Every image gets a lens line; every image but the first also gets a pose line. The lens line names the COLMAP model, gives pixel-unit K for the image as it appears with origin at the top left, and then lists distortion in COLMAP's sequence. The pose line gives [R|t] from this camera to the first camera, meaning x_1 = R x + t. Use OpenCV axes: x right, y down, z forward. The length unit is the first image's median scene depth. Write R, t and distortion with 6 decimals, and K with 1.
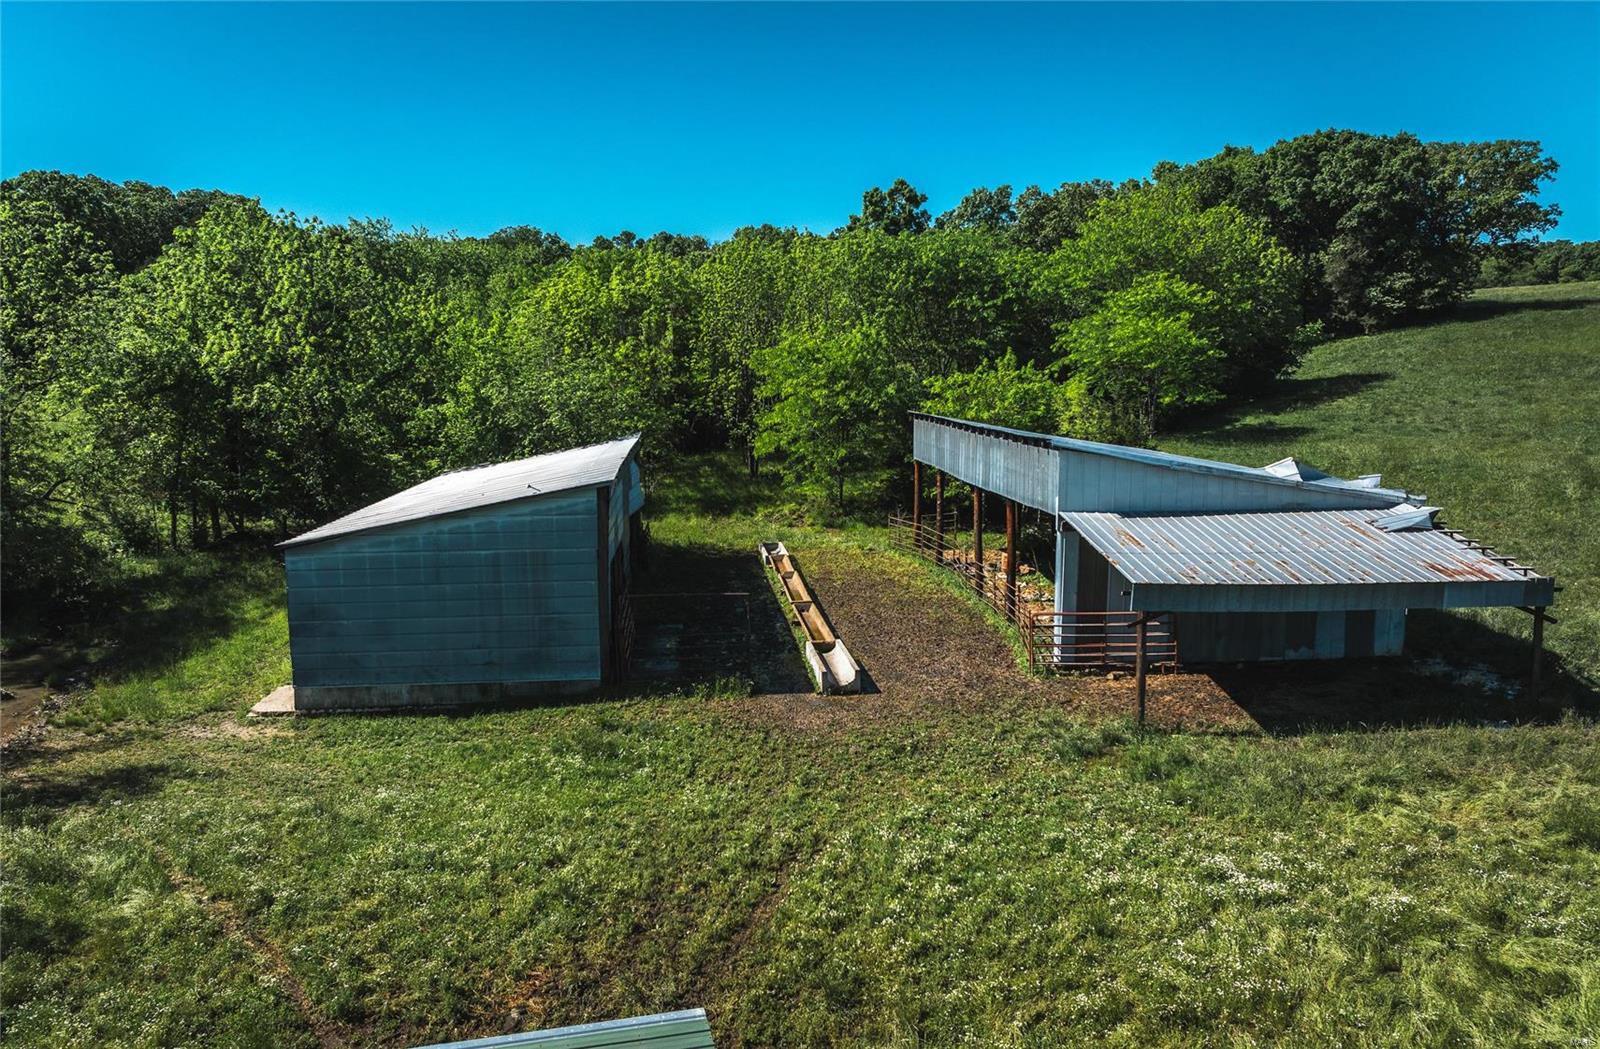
lens RADIAL K [[1112.7, 0, 800.0], [0, 1112.7, 524.5], [0, 0, 1]] dist [-0.042698, -0.000576]
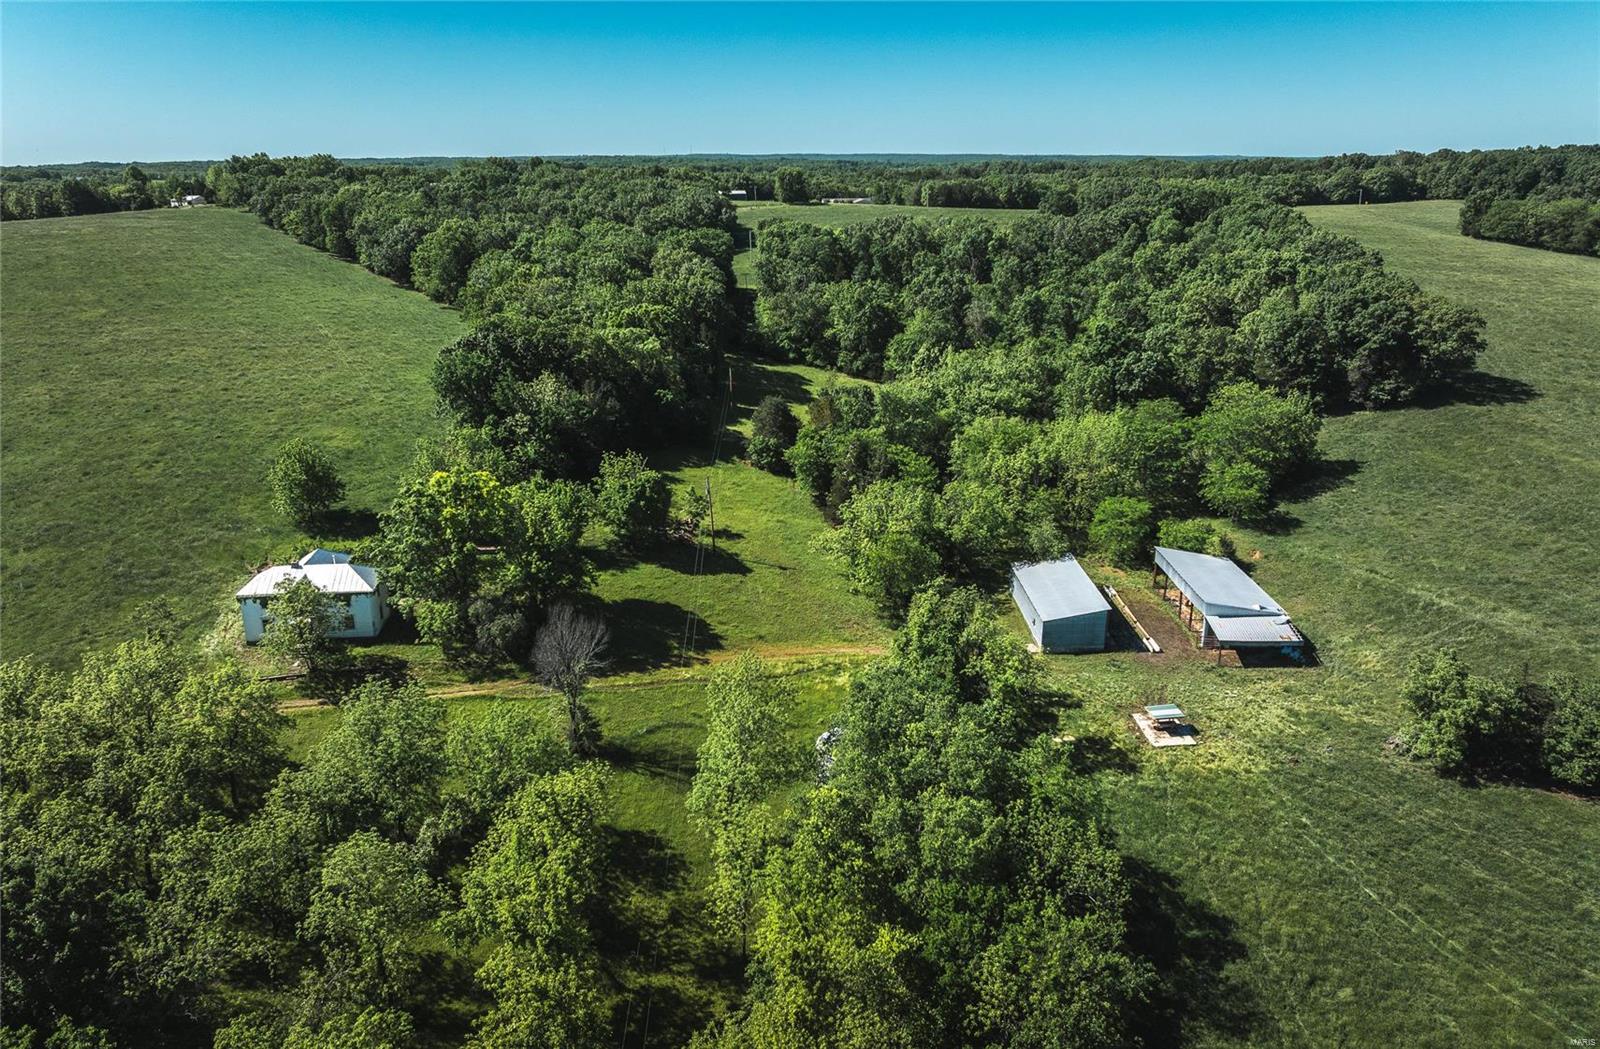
lens RADIAL K [[1112.7, 0, 800.0], [0, 1112.7, 524.5], [0, 0, 1]] dist [-0.042698, -0.000576]
pose [[0.996383, 0.027804, -0.080295, -1.100528], [-0.013077, 0.983867, 0.178422, -1.198561], [0.083961, -0.176726, 0.980672, -3.633049]]
